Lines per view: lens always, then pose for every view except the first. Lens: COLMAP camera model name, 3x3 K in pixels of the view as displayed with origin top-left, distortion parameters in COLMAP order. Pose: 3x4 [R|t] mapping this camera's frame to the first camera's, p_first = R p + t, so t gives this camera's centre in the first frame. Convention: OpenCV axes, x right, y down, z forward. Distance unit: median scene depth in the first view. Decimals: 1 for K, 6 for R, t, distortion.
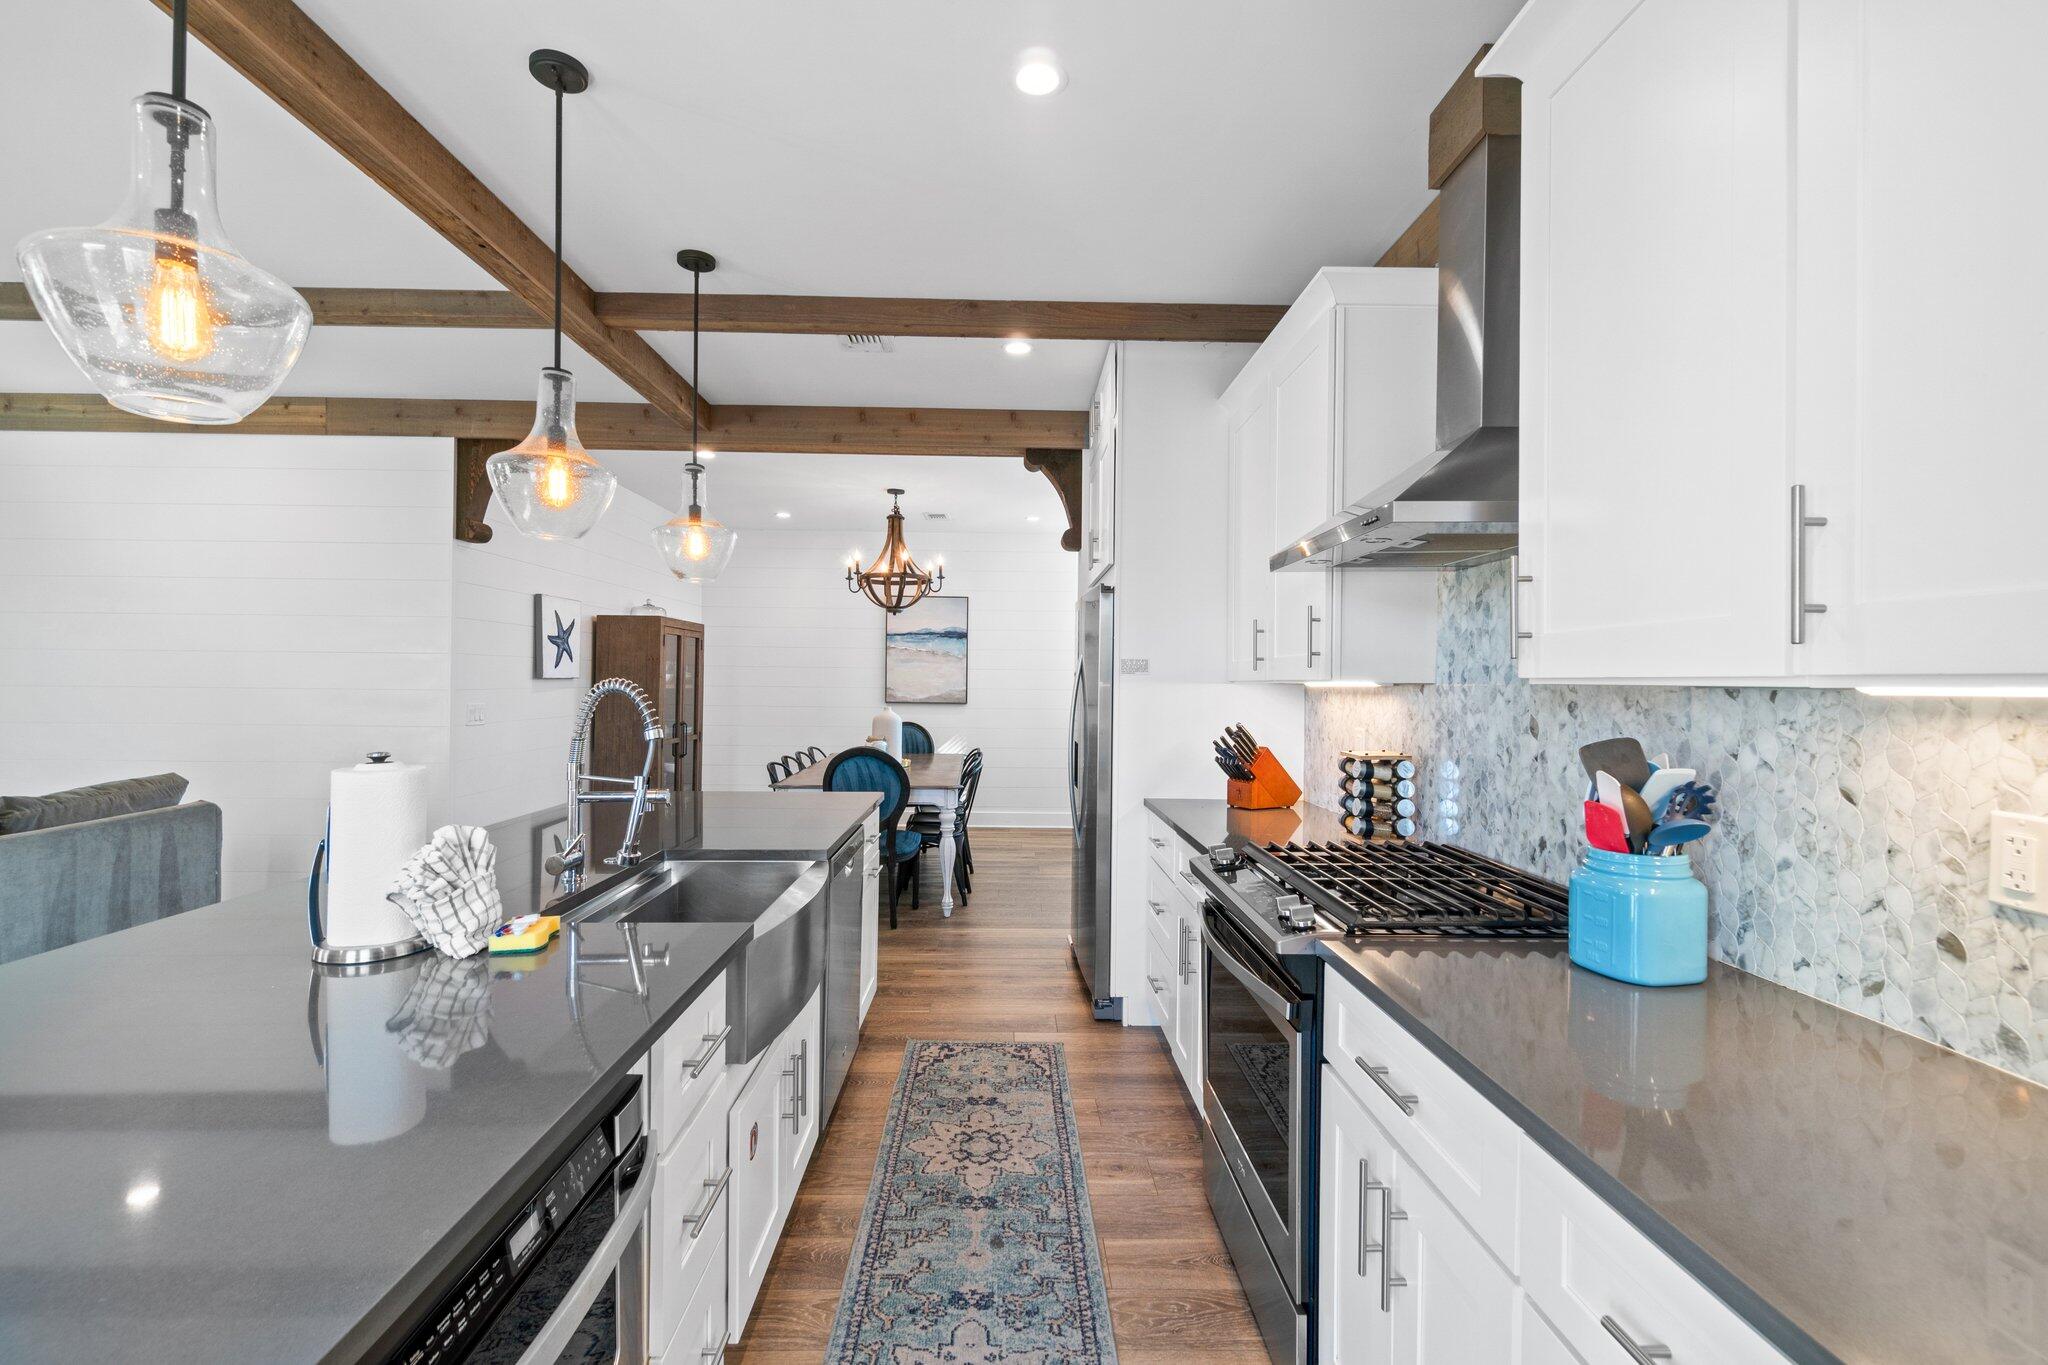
lens RADIAL K [[881.9, 0, 1024.0], [0, 881.9, 682.5], [0, 0, 1]] dist [0.000677, 0.000274]
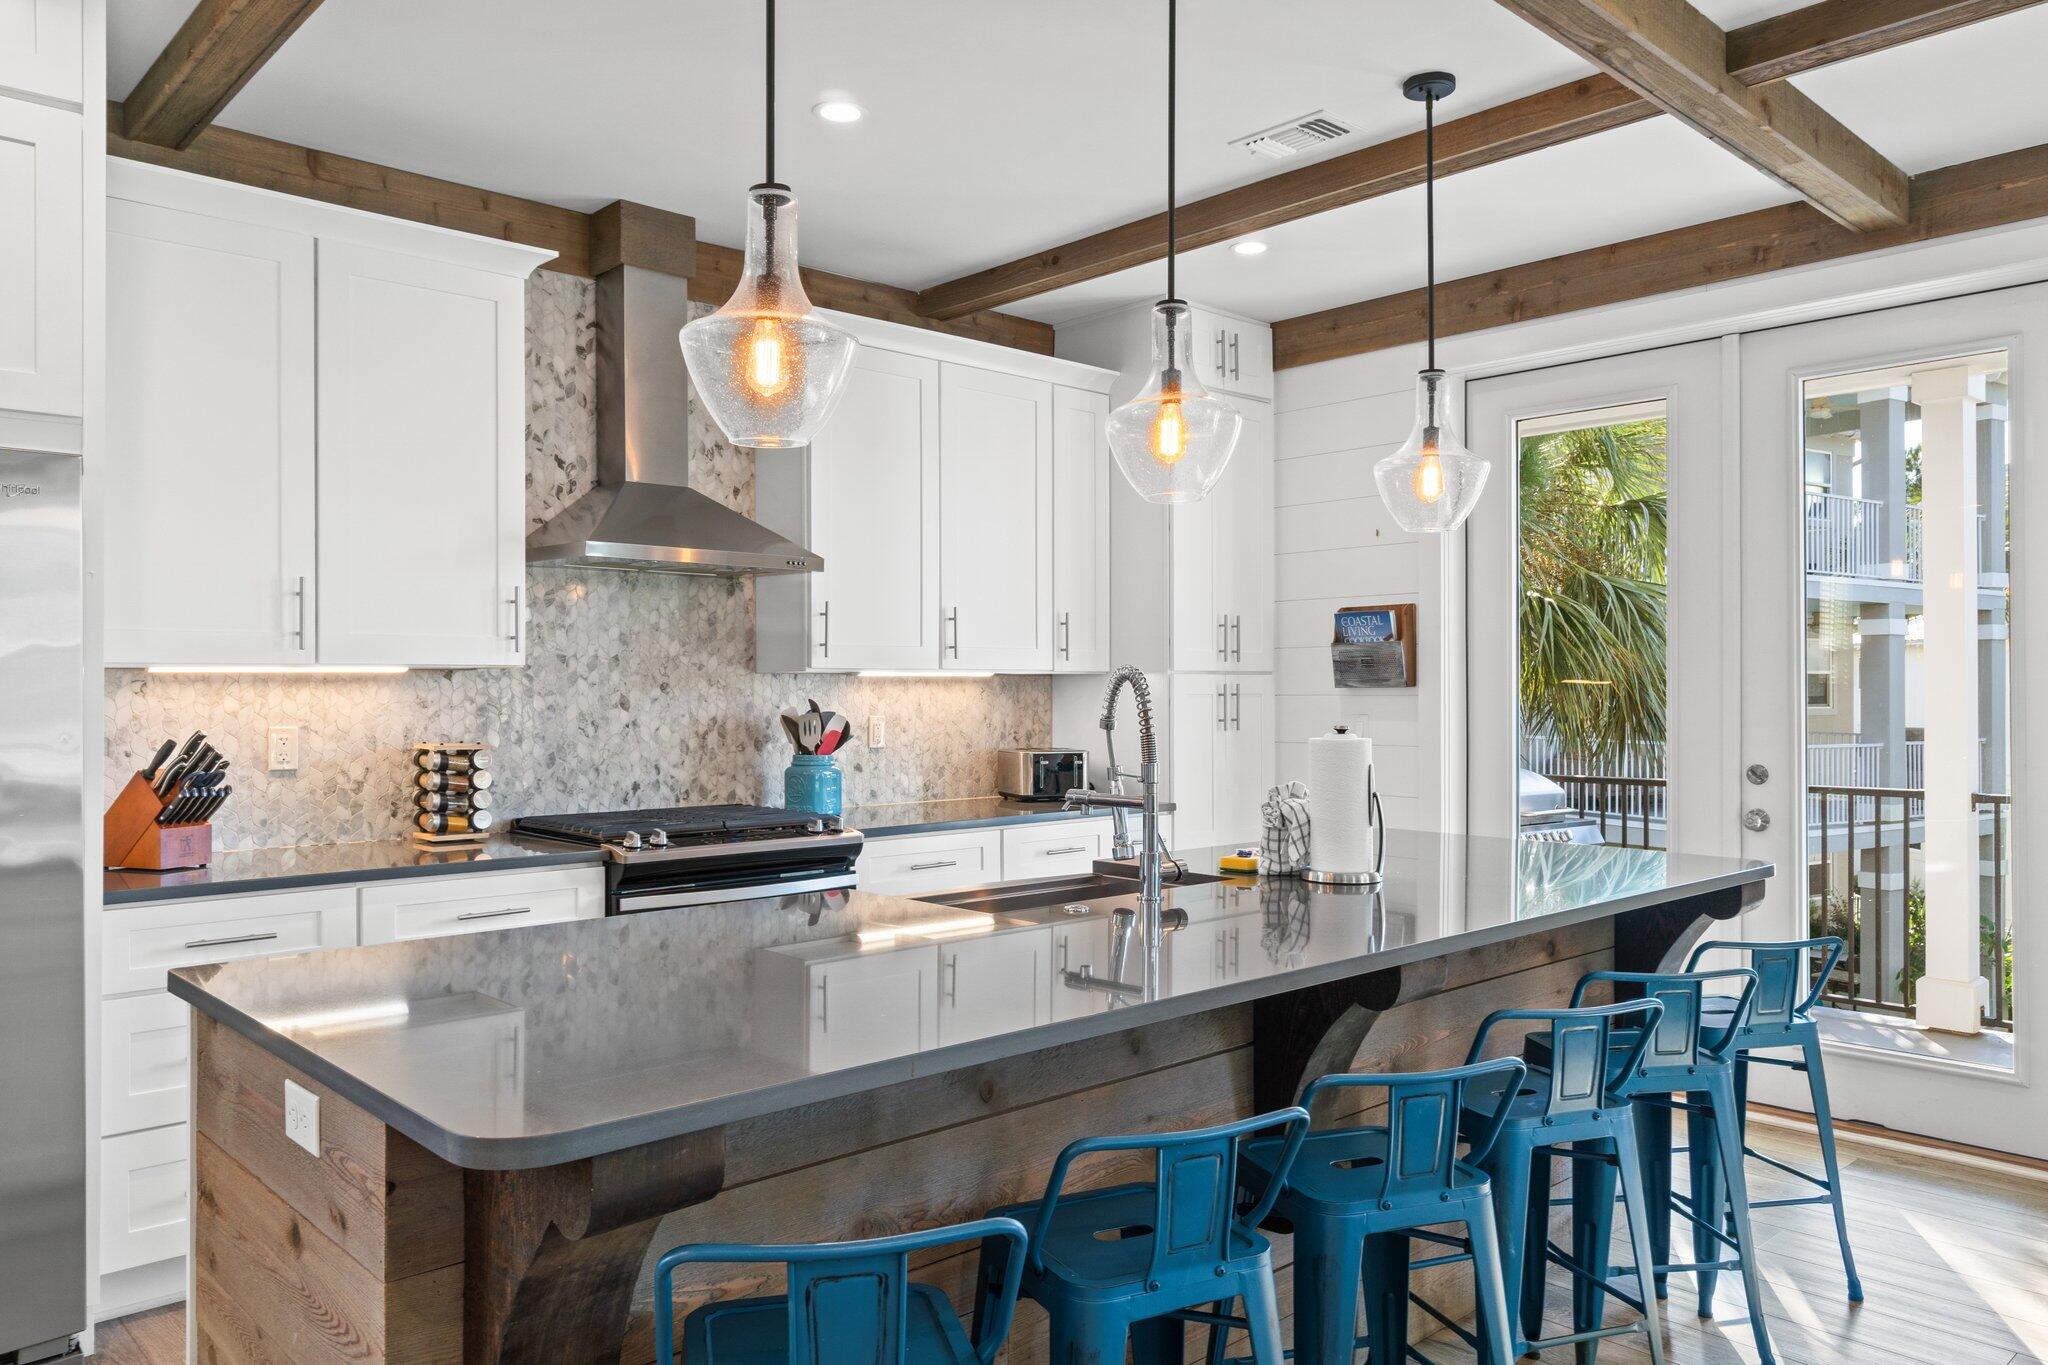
lens RADIAL K [[1451.1, 0, 1024.0], [0, 1451.1, 682.5], [0, 0, 1]] dist [-0.001314, -0.001484]
pose [[-0.667595, -0.006659, 0.744495, -1.441577], [-0.005993, 0.999976, 0.003569, 0.008053], [-0.744501, -0.002079, -0.667618, 1.977535]]
